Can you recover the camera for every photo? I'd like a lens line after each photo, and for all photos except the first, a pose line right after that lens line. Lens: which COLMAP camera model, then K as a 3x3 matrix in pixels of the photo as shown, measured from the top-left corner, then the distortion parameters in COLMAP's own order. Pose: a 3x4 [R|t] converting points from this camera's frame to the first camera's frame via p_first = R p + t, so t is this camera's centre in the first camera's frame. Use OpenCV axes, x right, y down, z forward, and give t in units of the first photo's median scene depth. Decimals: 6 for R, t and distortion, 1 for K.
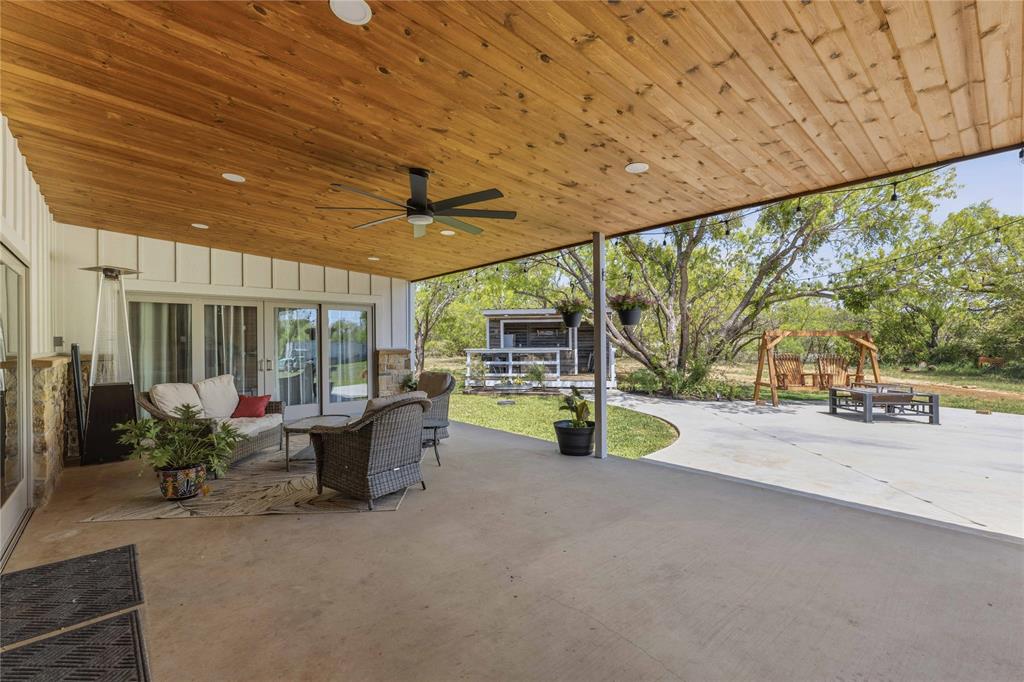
lens RADIAL K [[447.8, 0, 514.5], [0, 447.8, 340.1], [0, 0, 1]] dist [0.003400, 0.000293]
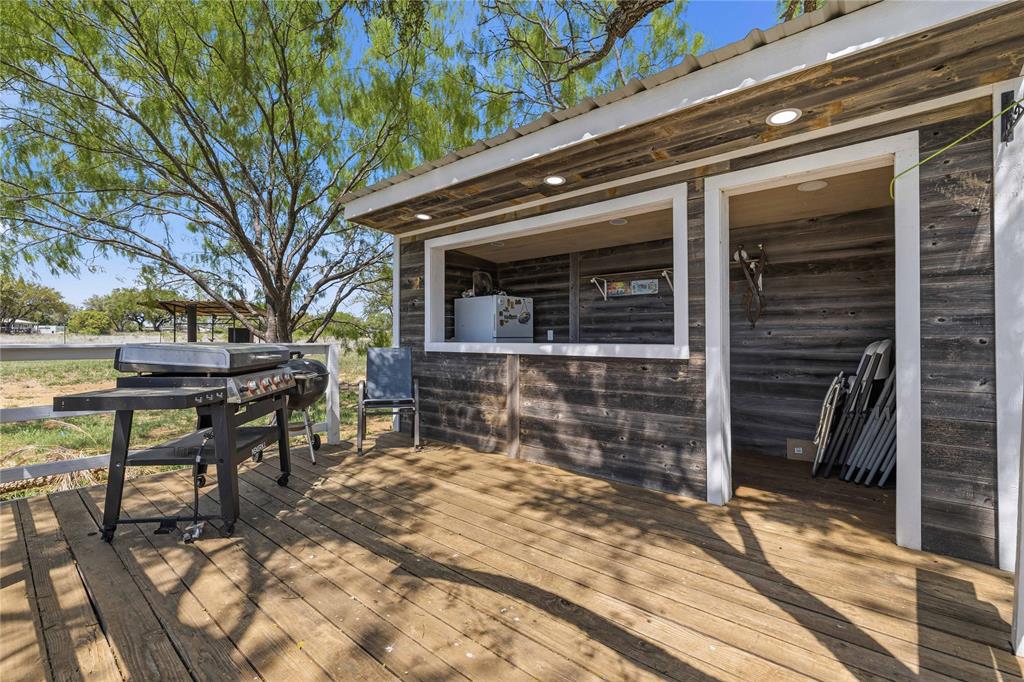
lens RADIAL K [[447.8, 0, 508.1], [0, 447.8, 332.1], [0, 0, 1]] dist [0.003400, 0.000293]
pose [[0.864773, -0.002224, -0.502157, 0.149936], [-0.001492, 0.999974, -0.006998, 0.012947], [0.502160, 0.006801, 0.864748, 0.788774]]
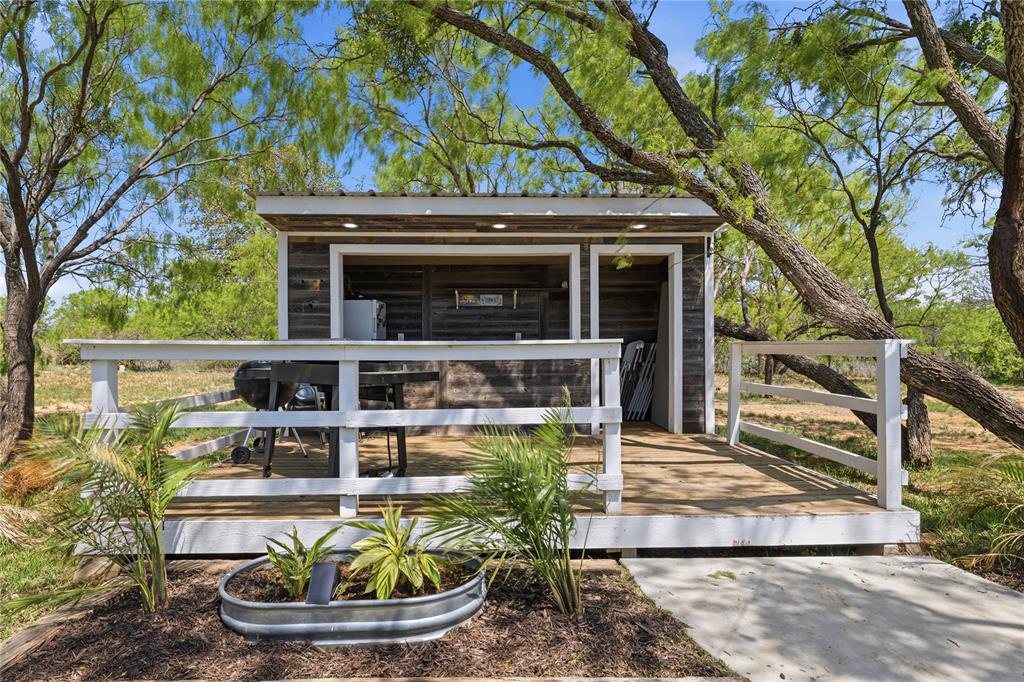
lens RADIAL K [[584.3, 0, 510.9], [0, 584.3, 342.0], [0, 0, 1]] dist [0.000994, 0.000119]
pose [[0.979014, 0.003079, 0.203768, 0.005379], [-0.002233, 0.999988, -0.004380, 0.017774], [-0.203779, 0.003833, 0.979009, 0.618245]]
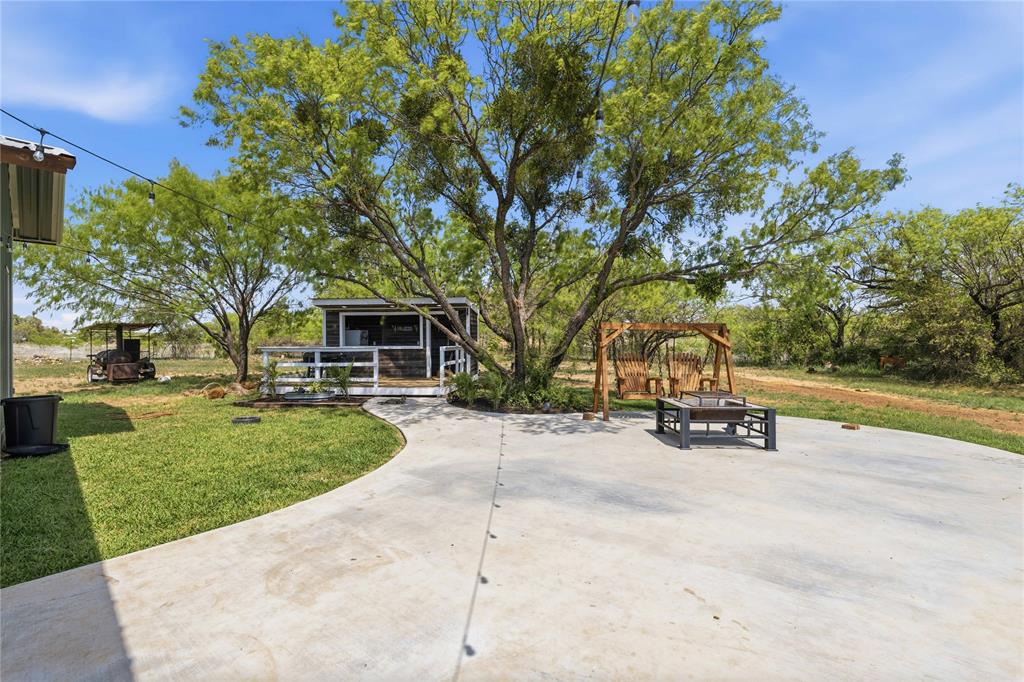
lens RADIAL K [[447.8, 0, 509.2], [0, 447.8, 338.4], [0, 0, 1]] dist [0.003400, 0.000293]
pose [[0.996604, 0.002919, 0.082291, 0.213223], [-0.002509, 0.999984, -0.005085, 0.006765], [-0.082304, 0.004862, 0.996595, 0.148705]]
